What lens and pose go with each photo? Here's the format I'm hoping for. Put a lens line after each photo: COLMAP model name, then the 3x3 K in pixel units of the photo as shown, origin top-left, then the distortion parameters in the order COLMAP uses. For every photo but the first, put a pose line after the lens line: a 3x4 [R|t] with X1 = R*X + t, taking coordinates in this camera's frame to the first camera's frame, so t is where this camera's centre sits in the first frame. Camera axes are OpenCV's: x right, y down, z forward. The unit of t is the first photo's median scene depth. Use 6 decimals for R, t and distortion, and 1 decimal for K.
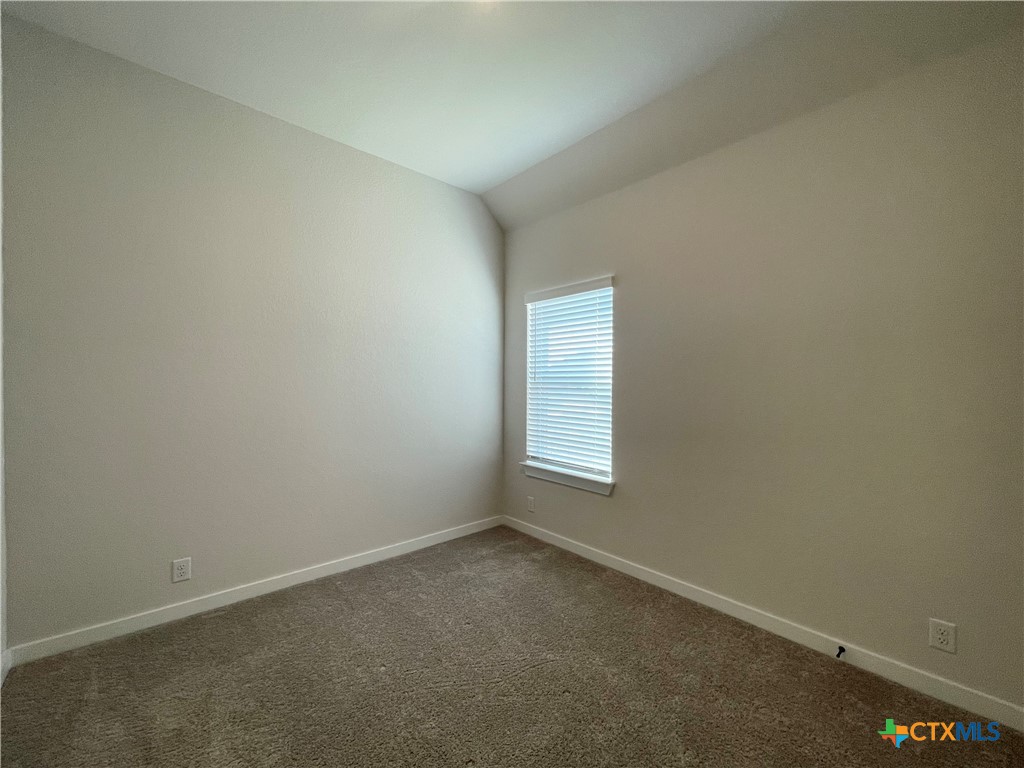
lens RADIAL K [[415.1, 0, 511.4], [0, 415.1, 380.1], [0, 0, 1]] dist [0.002800, -0.000595]
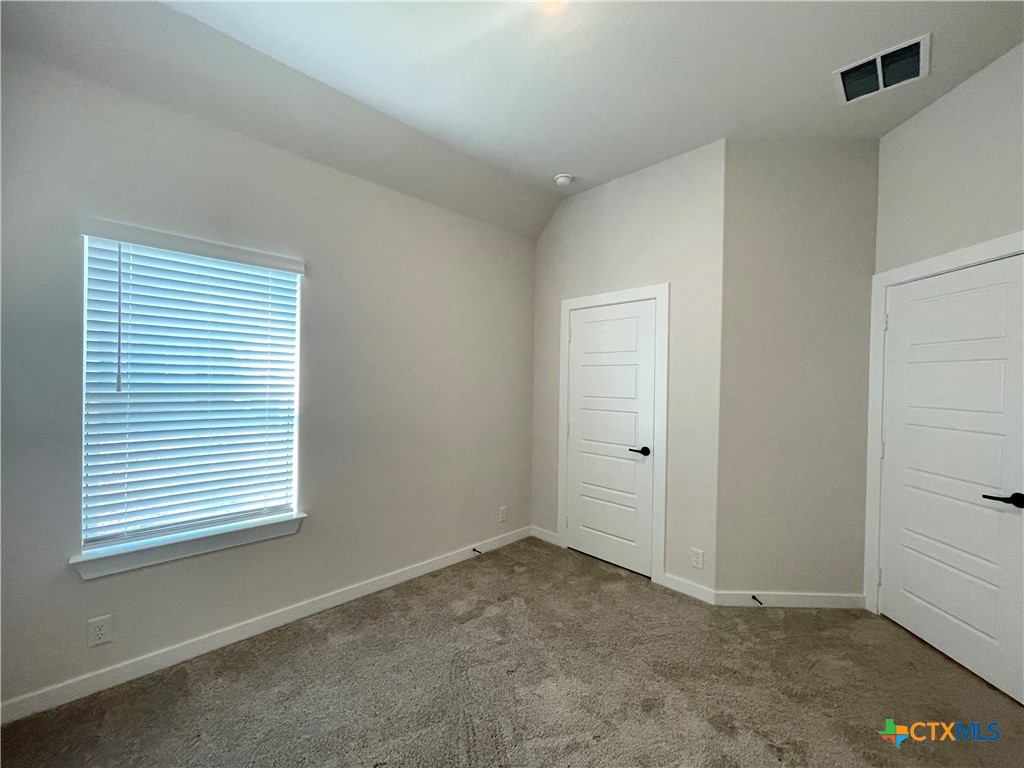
lens RADIAL K [[415.1, 0, 513.3], [0, 415.1, 391.3], [0, 0, 1]] dist [0.002800, -0.000595]
pose [[-0.058710, -0.011357, 0.998210, -0.544274], [-0.012215, 0.999869, 0.010658, -0.009276], [-0.998200, -0.011568, -0.058841, 0.577924]]
